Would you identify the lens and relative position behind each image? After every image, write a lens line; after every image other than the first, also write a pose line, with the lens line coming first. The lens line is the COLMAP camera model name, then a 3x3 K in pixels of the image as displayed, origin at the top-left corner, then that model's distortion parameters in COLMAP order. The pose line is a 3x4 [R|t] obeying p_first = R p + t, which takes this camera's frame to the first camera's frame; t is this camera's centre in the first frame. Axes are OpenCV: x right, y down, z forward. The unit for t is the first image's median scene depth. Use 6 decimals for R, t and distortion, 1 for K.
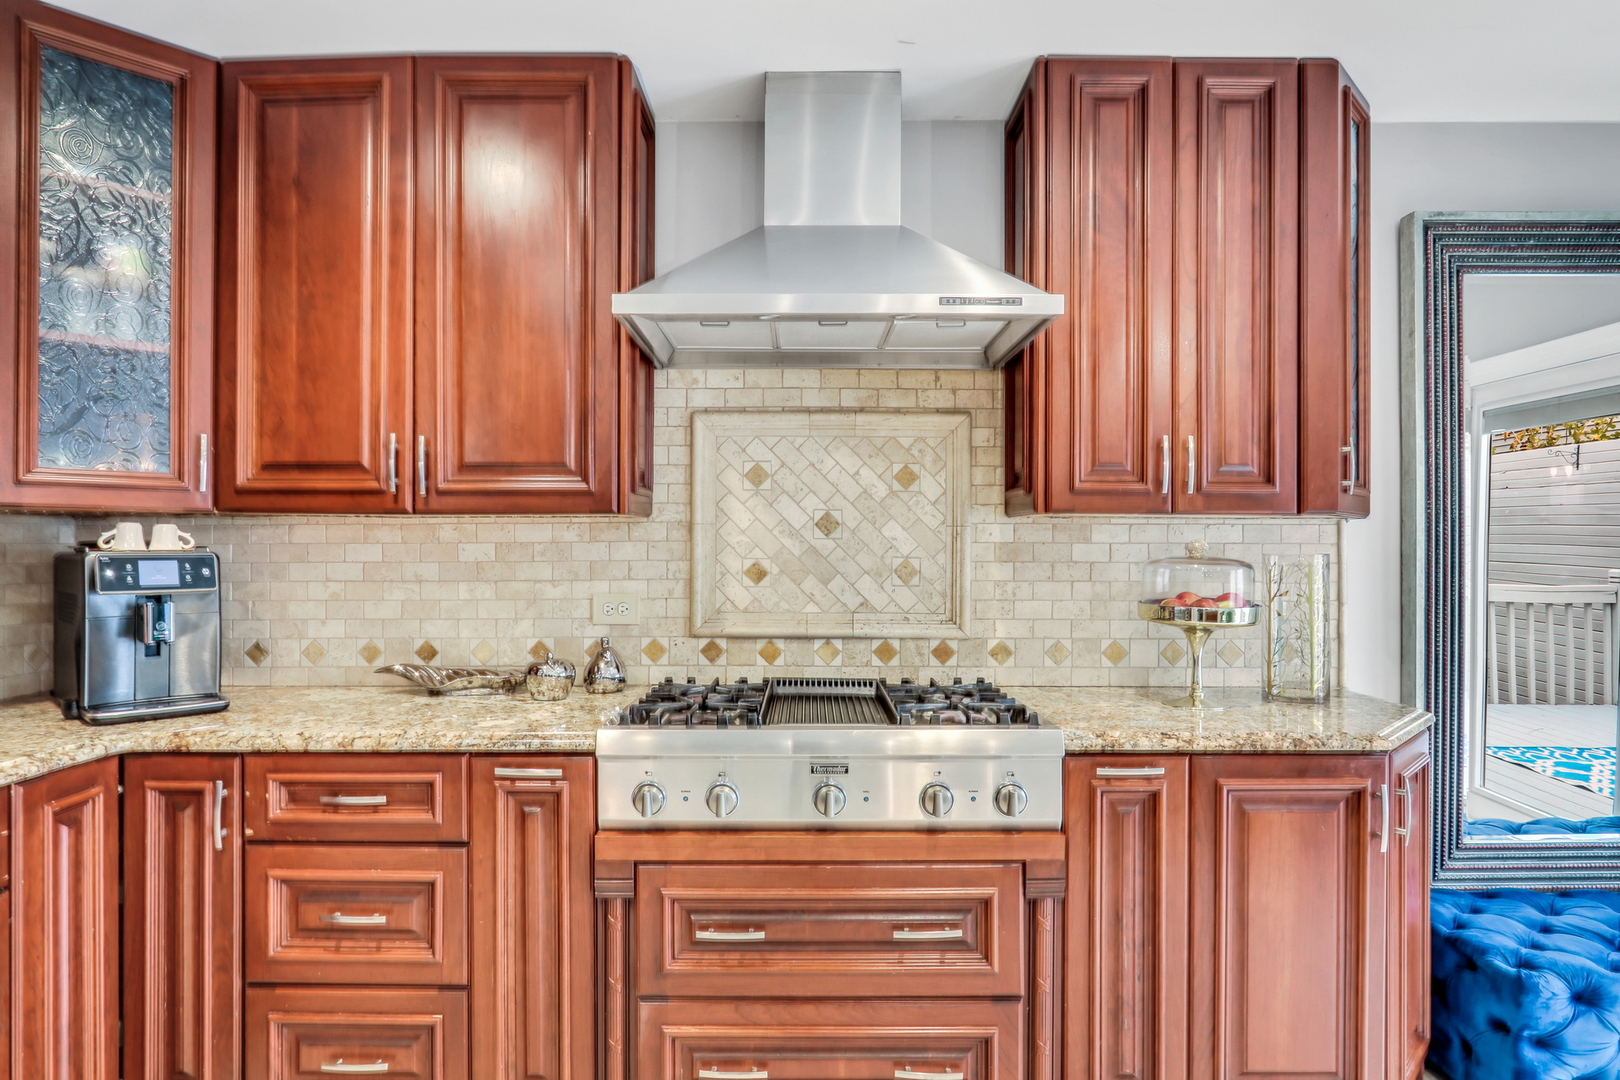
lens RADIAL K [[878.1, 0, 801.2], [0, 878.1, 543.4], [0, 0, 1]] dist [-0.016858, 0.000198]
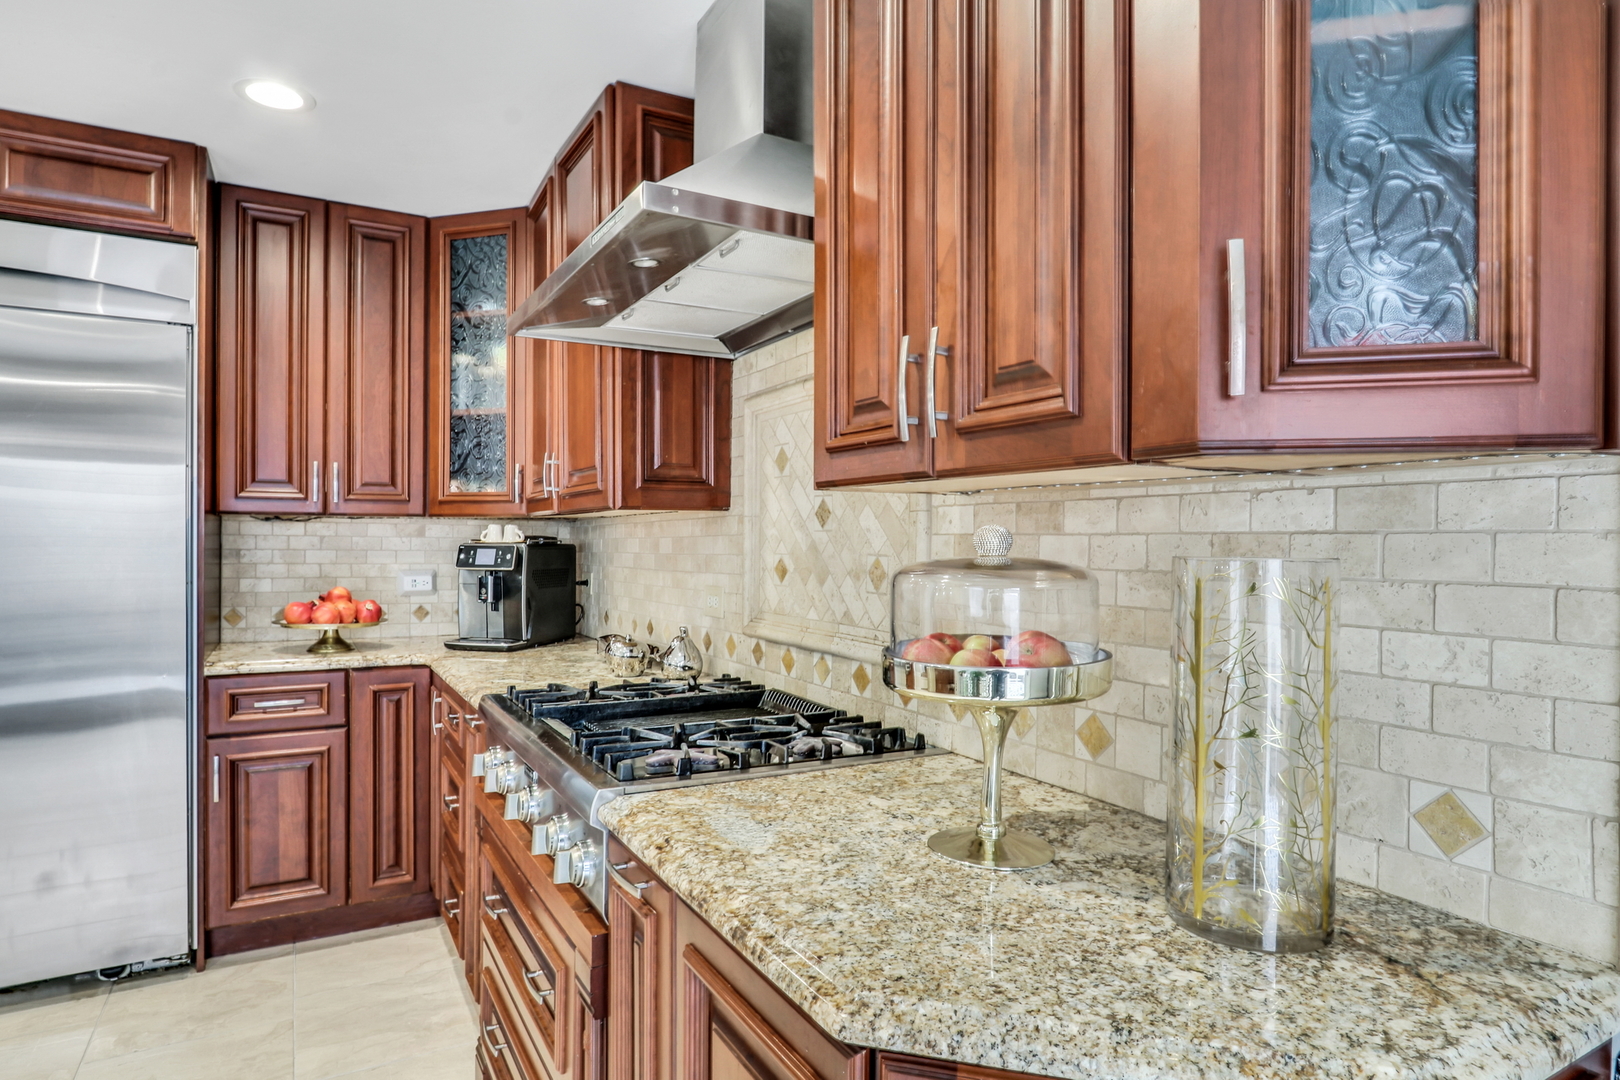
lens RADIAL K [[890.0, 0, 799.6], [0, 890.0, 546.6], [0, 0, 1]] dist [-0.018338, 0.001272]
pose [[0.500532, 0.005559, -0.865700, 0.844088], [-0.004759, 0.999982, 0.003669, 0.007279], [0.865705, 0.002283, 0.500549, 0.645863]]
